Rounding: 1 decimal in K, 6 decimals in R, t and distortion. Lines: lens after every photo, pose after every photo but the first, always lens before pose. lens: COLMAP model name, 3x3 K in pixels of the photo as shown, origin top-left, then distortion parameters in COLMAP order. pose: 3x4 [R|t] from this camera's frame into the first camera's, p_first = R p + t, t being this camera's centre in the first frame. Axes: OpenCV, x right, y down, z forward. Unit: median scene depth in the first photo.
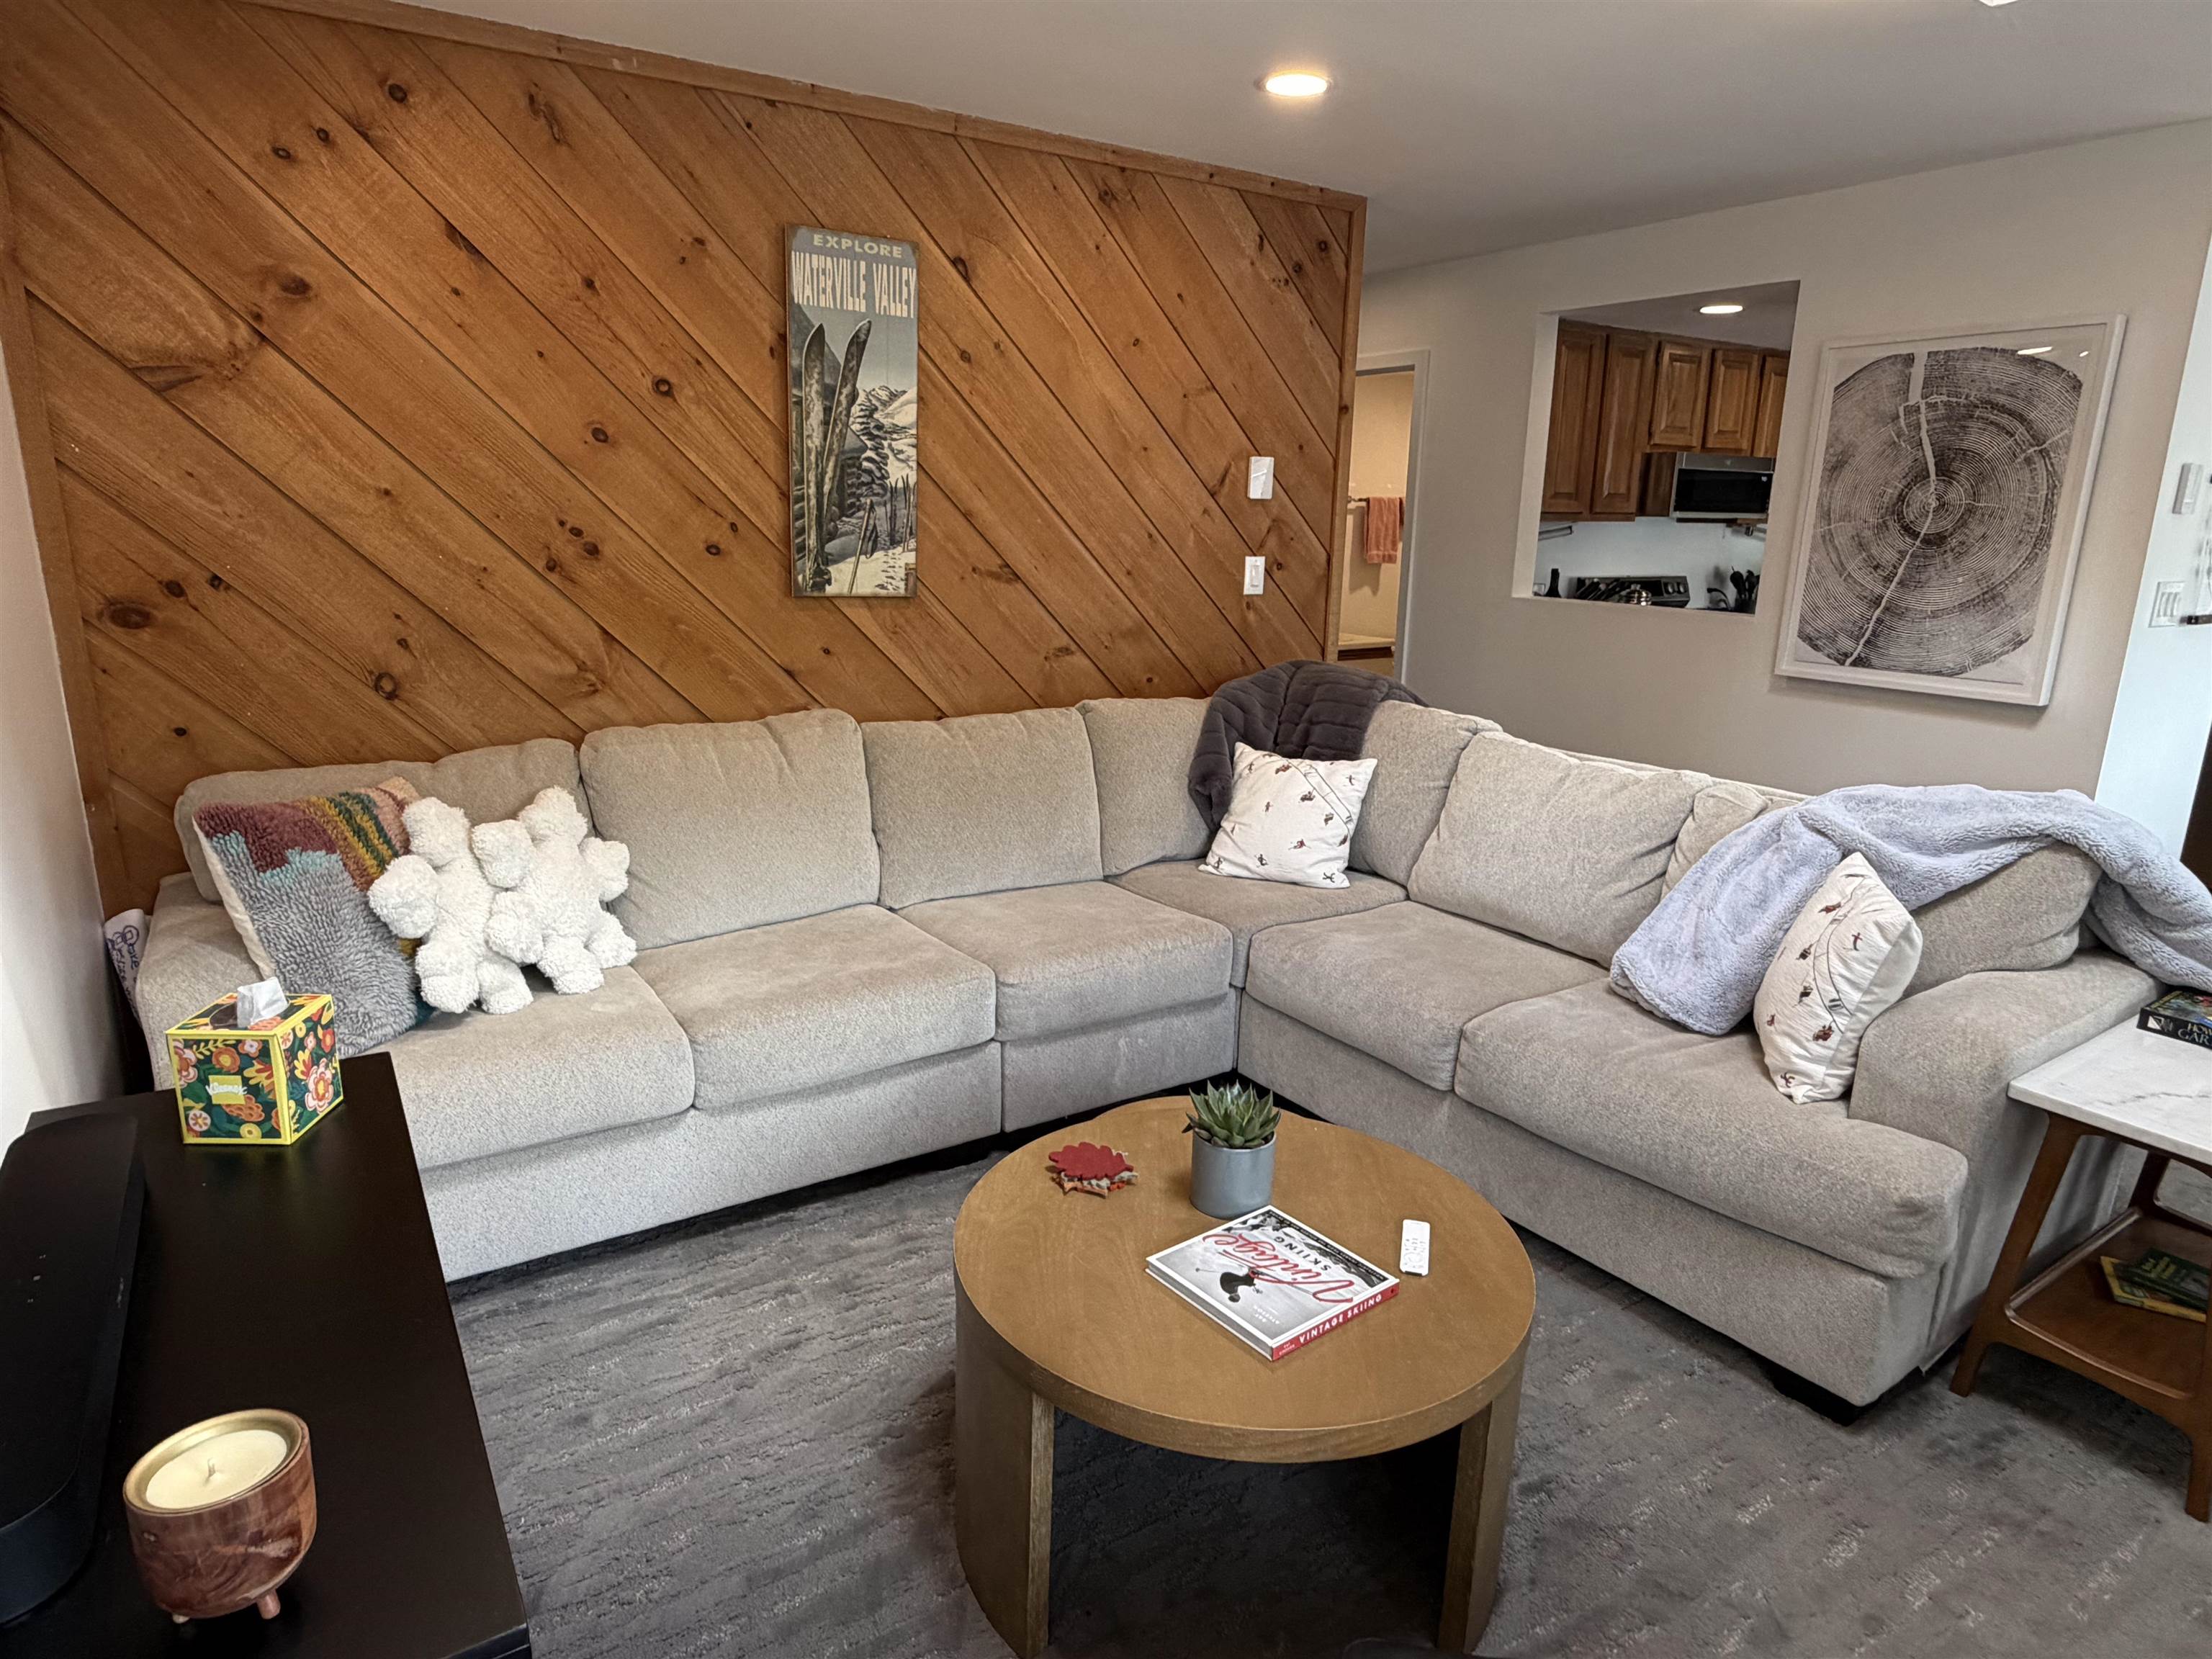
lens RADIAL K [[1287.1, 0, 1101.0], [0, 1287.1, 835.9], [0, 0, 1]] dist [0.002978, -0.000461]
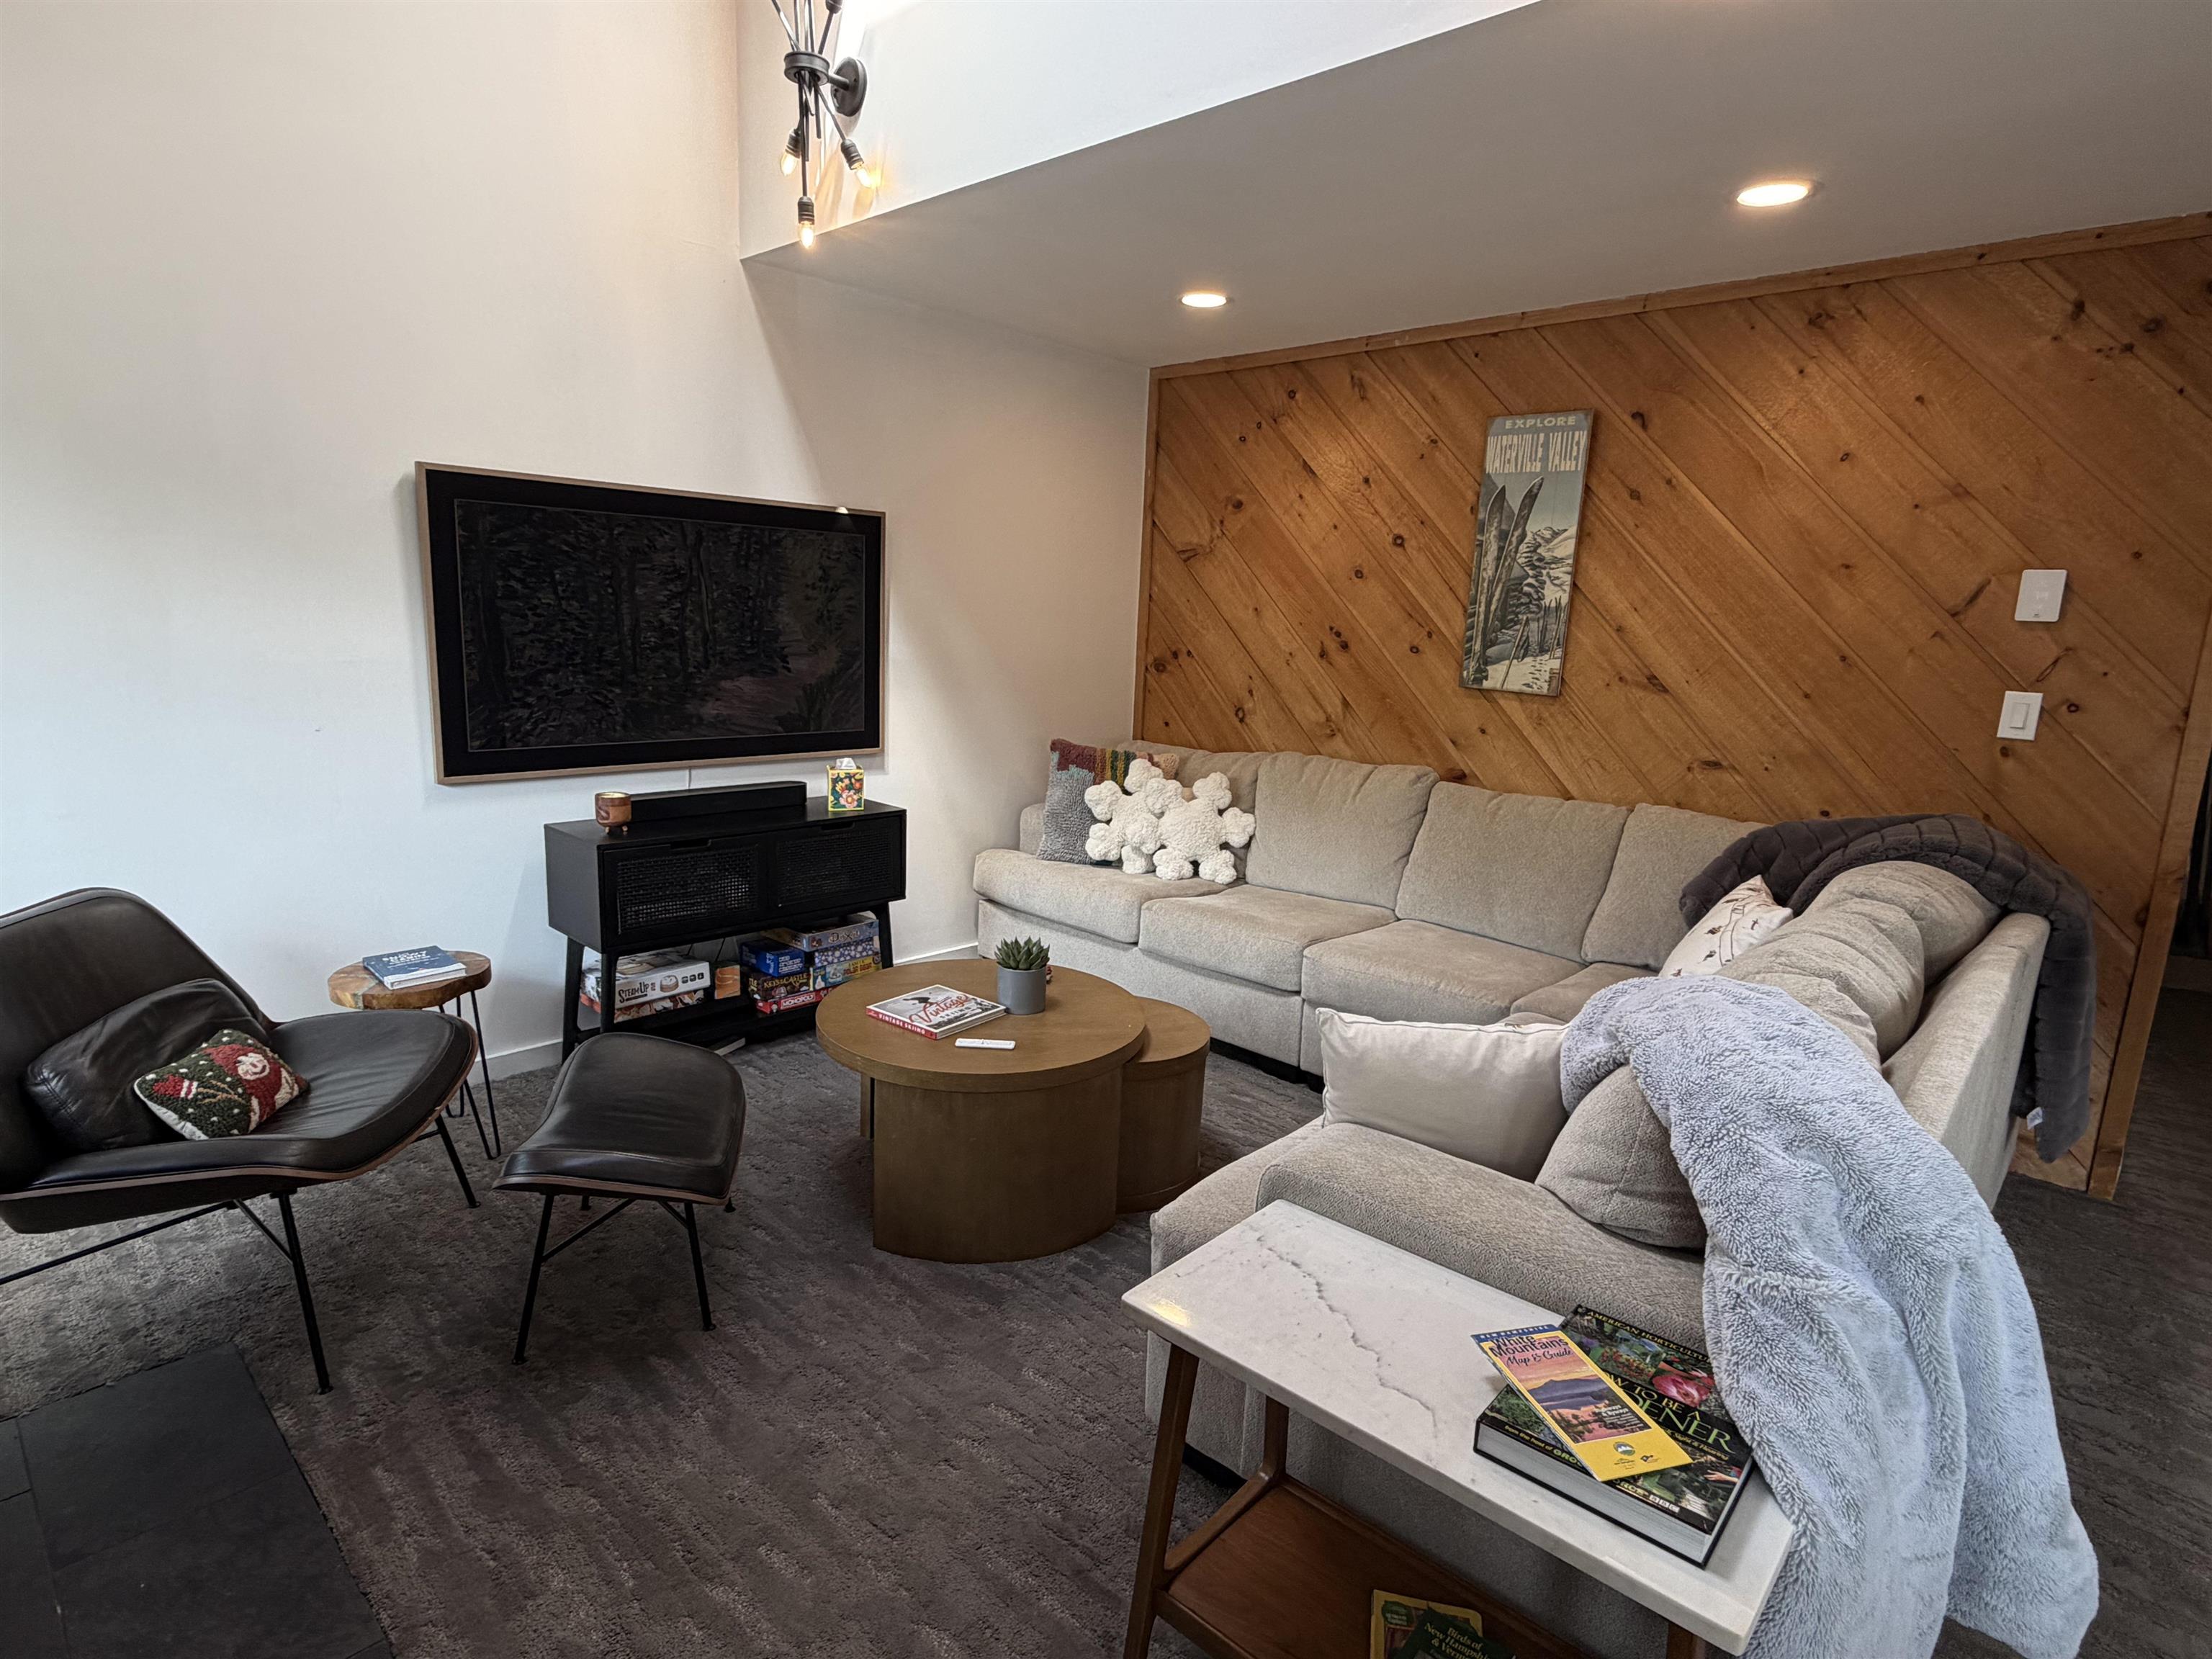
lens RADIAL K [[1167.3, 0, 1103.7], [0, 1167.3, 833.7], [0, 0, 1]] dist [0.000864, -0.000224]
pose [[0.236110, 0.173986, -0.956023, 0.885094], [-0.270239, 0.956786, 0.107384, -0.071351], [0.933393, 0.233000, 0.272925, 0.366107]]
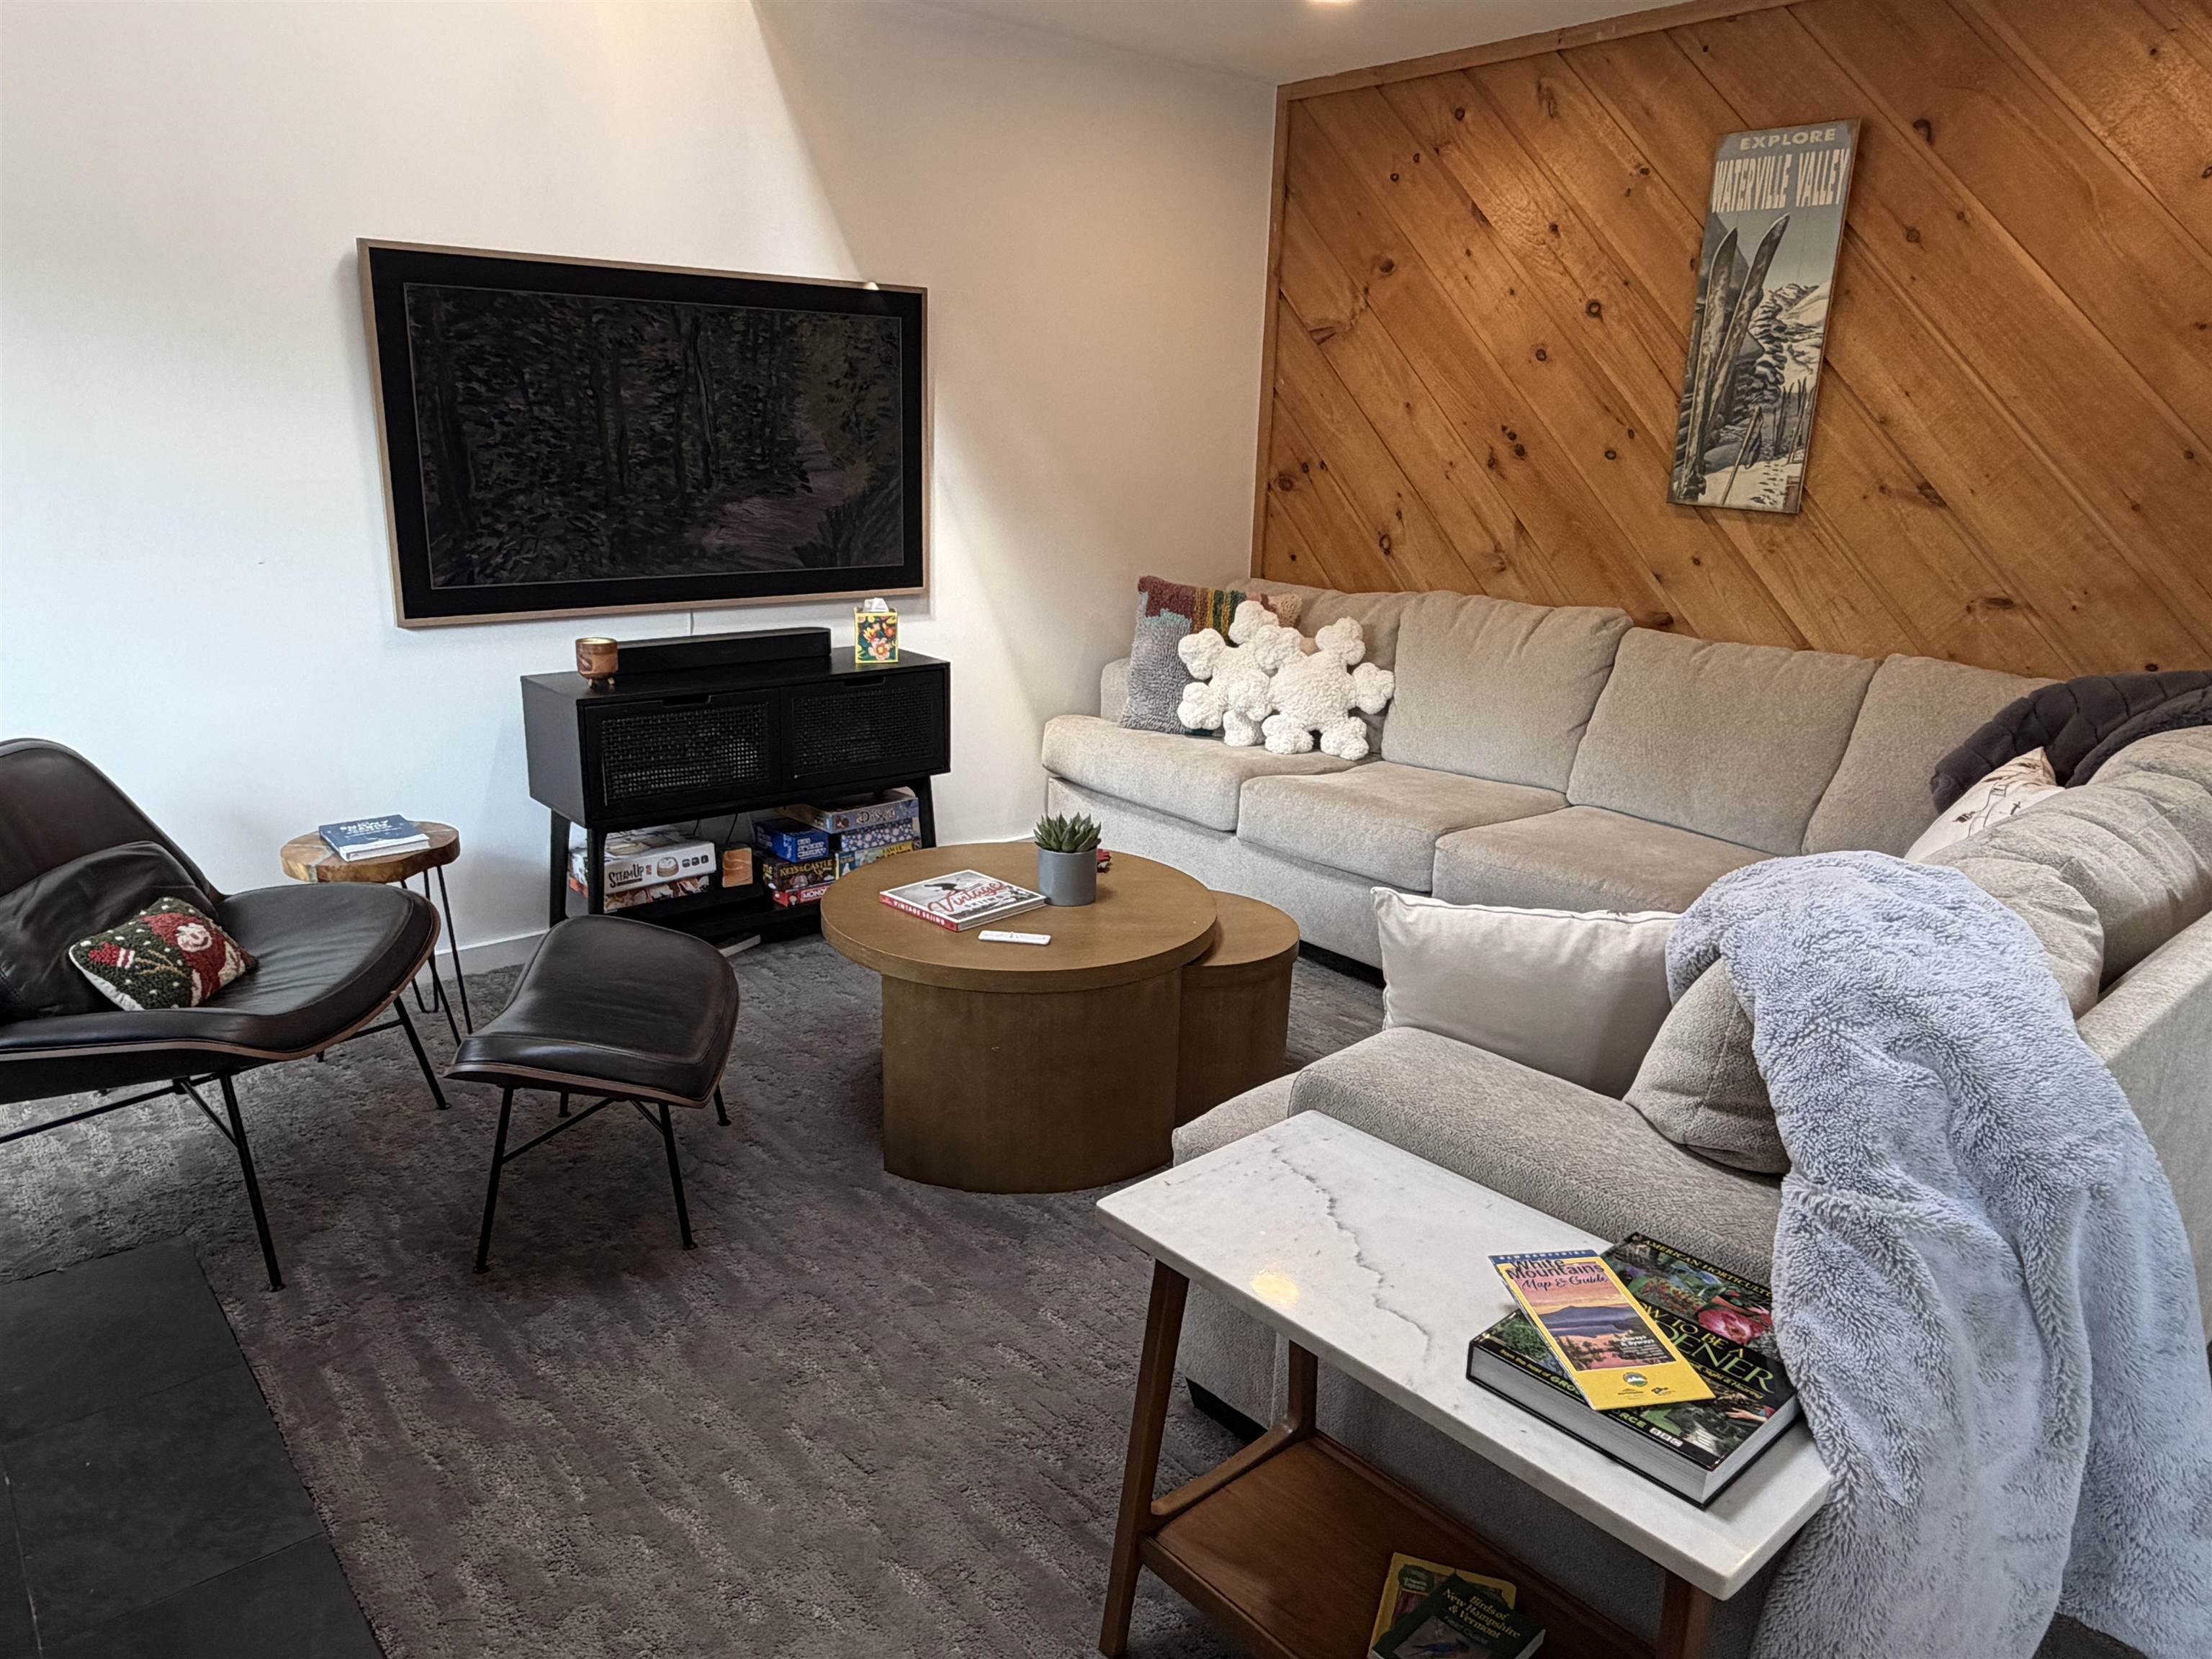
lens RADIAL K [[1489.4, 0, 1092.2], [0, 1489.4, 838.7], [0, 0, 1]] dist [-0.002163, 0.003402]
pose [[0.121543, 0.256582, -0.958850, 0.930387], [-0.261791, 0.940094, 0.218378, -0.075552], [0.957441, 0.224476, 0.181433, 0.417639]]
